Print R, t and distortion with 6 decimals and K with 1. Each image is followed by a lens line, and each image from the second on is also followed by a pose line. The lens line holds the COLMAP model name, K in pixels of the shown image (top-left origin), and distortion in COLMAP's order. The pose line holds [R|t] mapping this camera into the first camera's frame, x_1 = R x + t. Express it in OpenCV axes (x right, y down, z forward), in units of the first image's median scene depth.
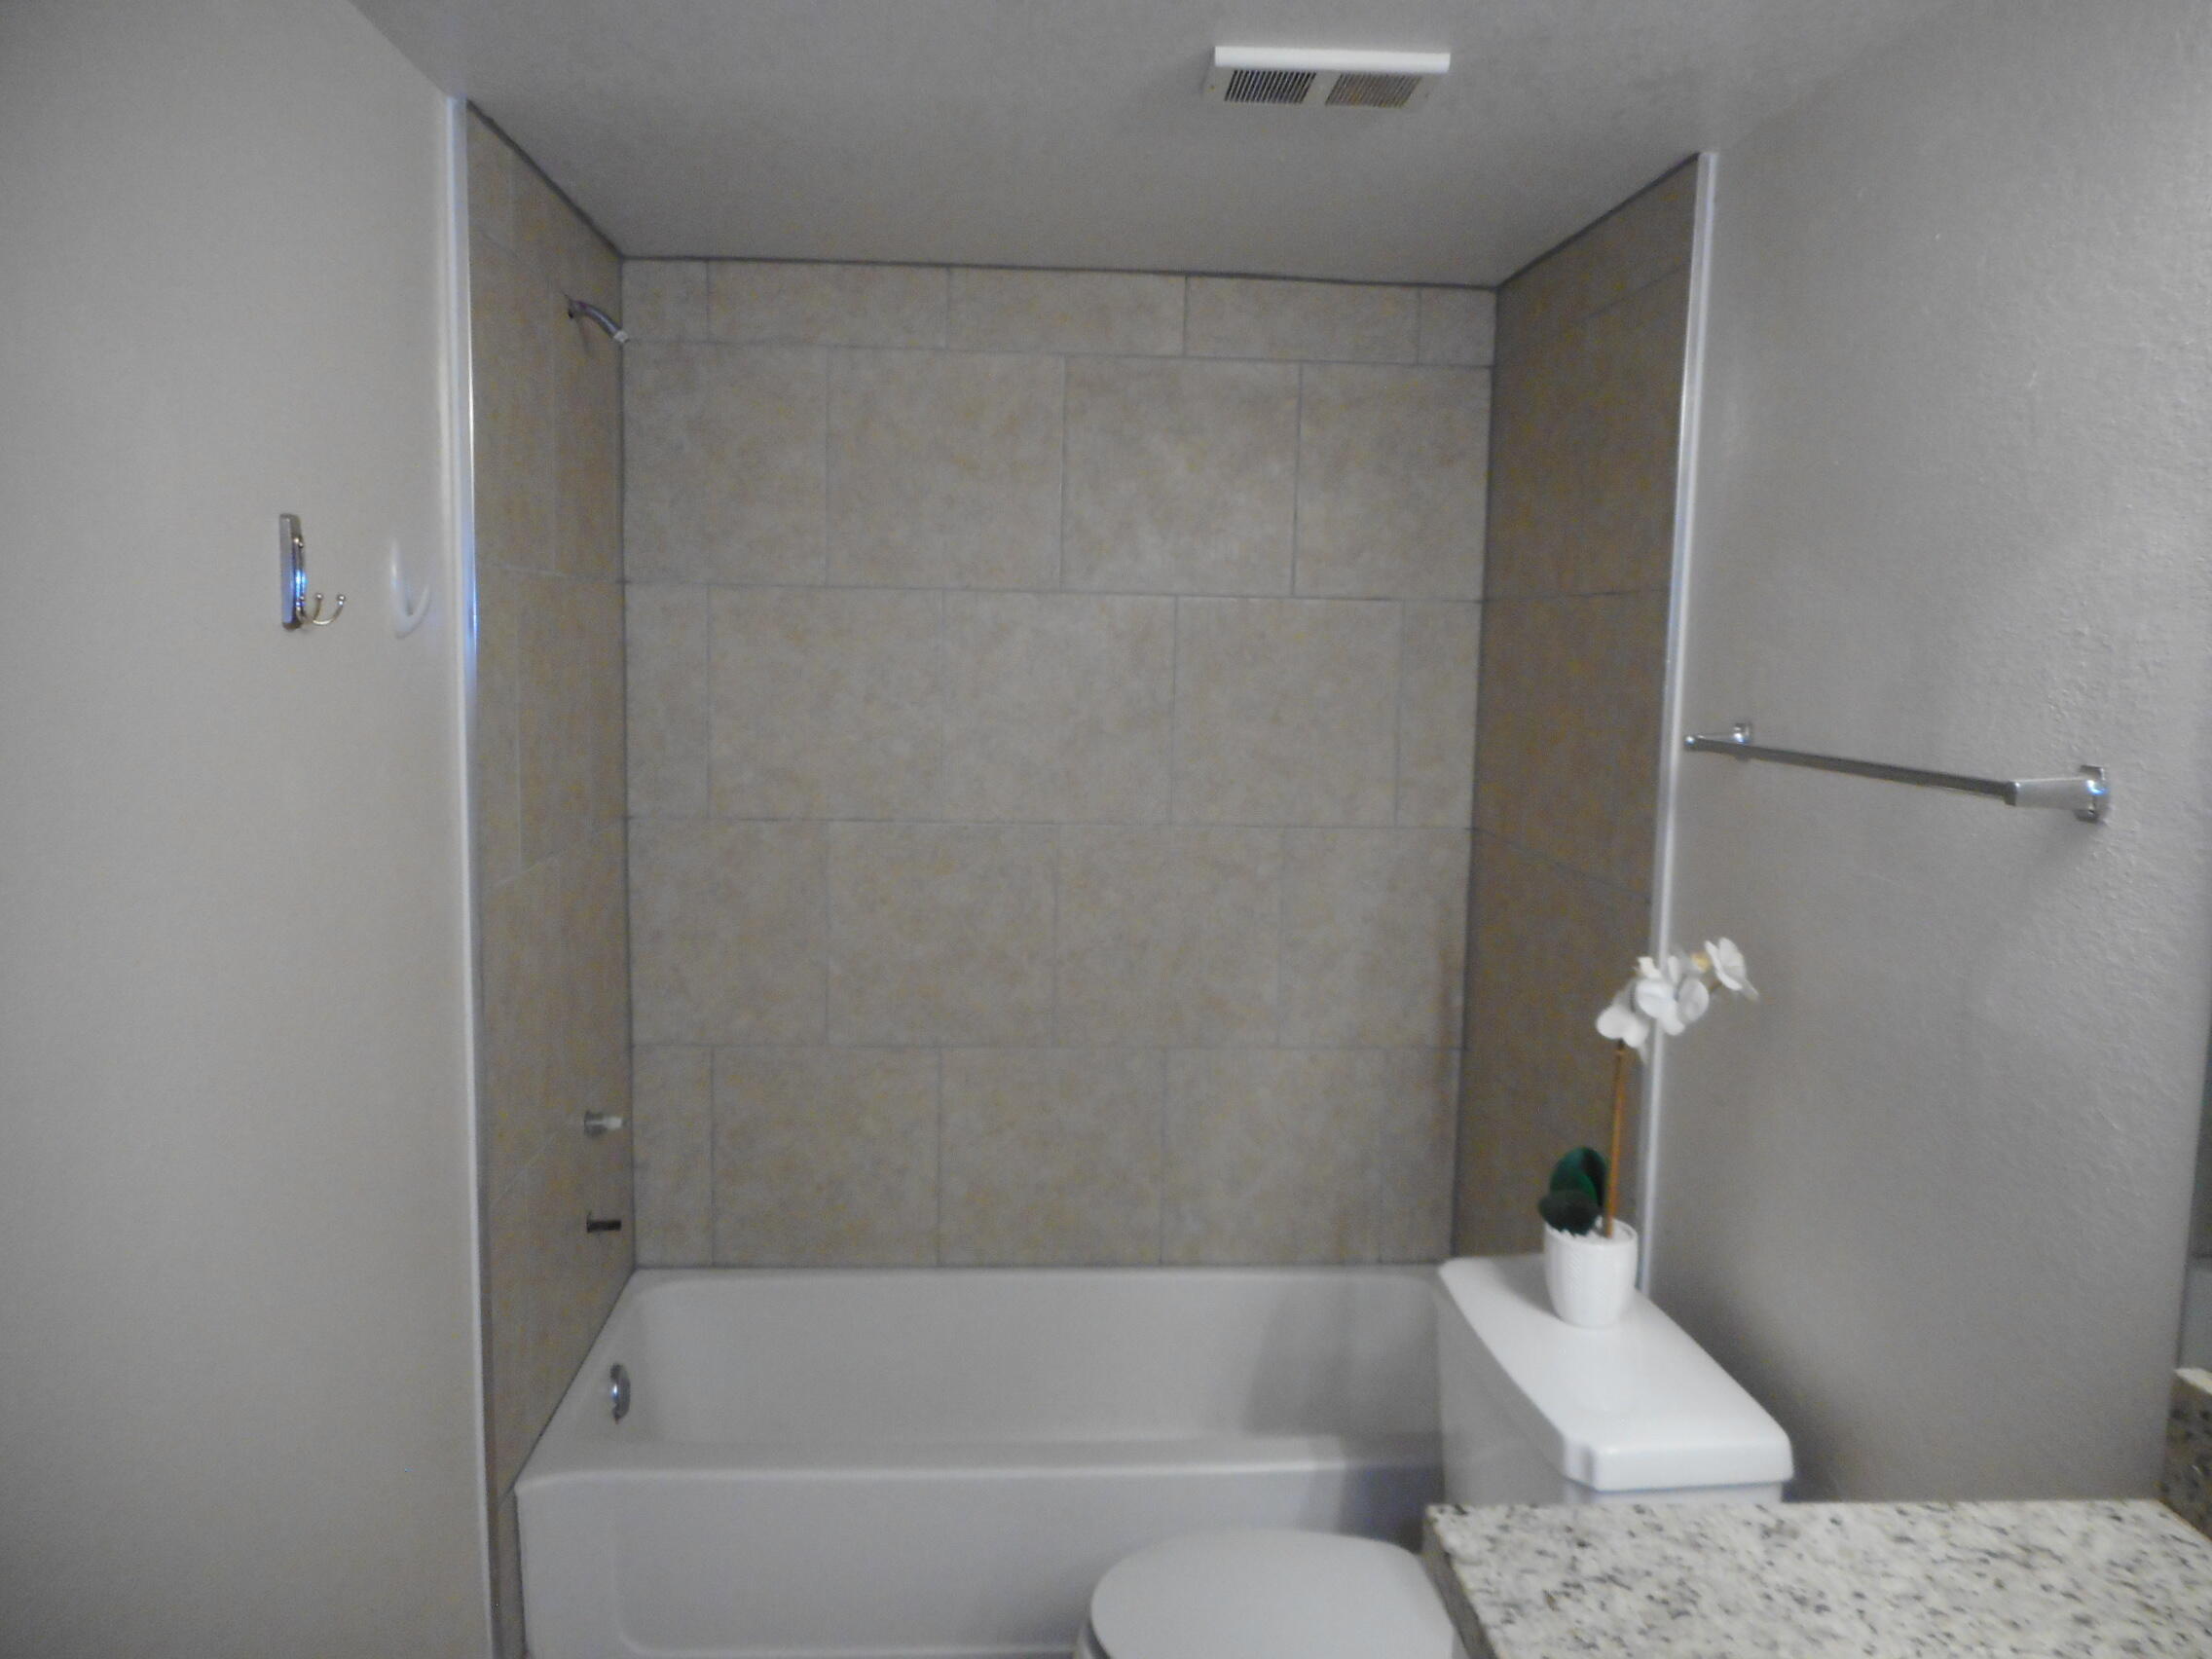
lens RADIAL K [[1632.6, 0, 1095.5], [0, 1632.6, 815.5], [0, 0, 1]] dist [0.001831, -0.009496]
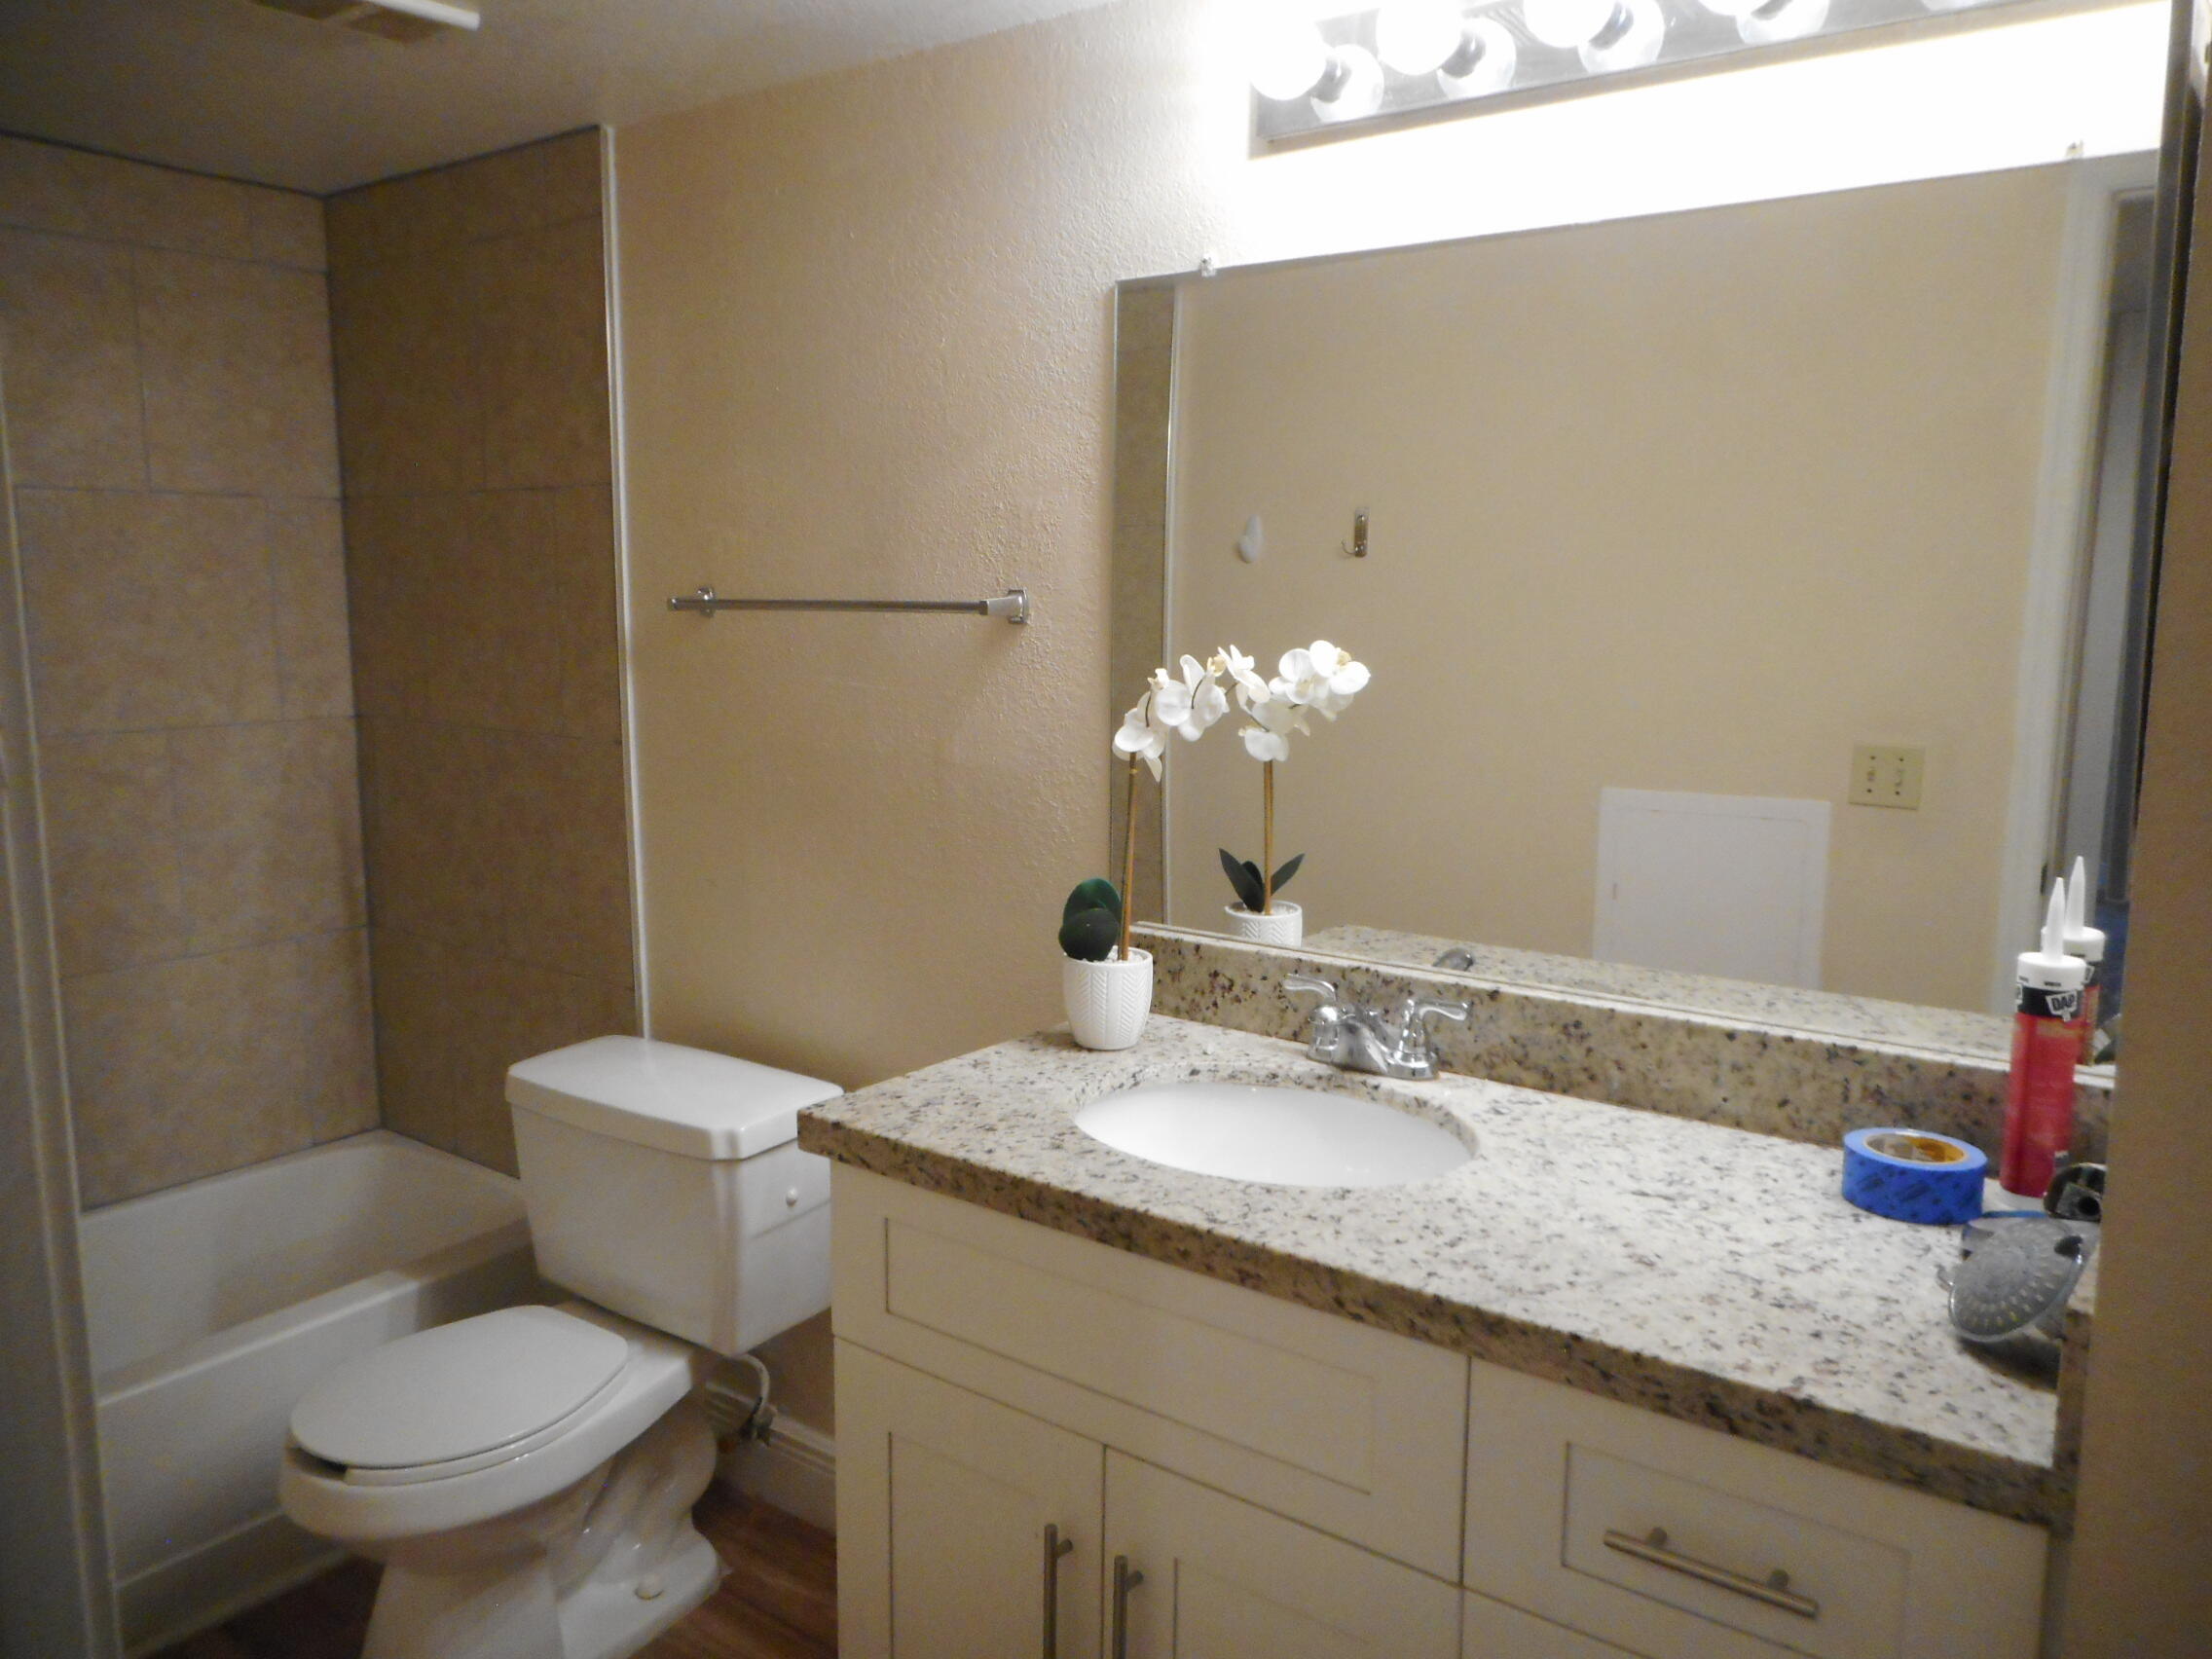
lens RADIAL K [[1632.6, 0, 1095.5], [0, 1632.6, 815.5], [0, 0, 1]] dist [0.001831, -0.009496]
pose [[0.654107, -0.128691, 0.745374, -0.259561], [0.096107, 0.991574, 0.086858, 0.026566], [-0.750271, 0.014821, 0.660964, -0.058001]]
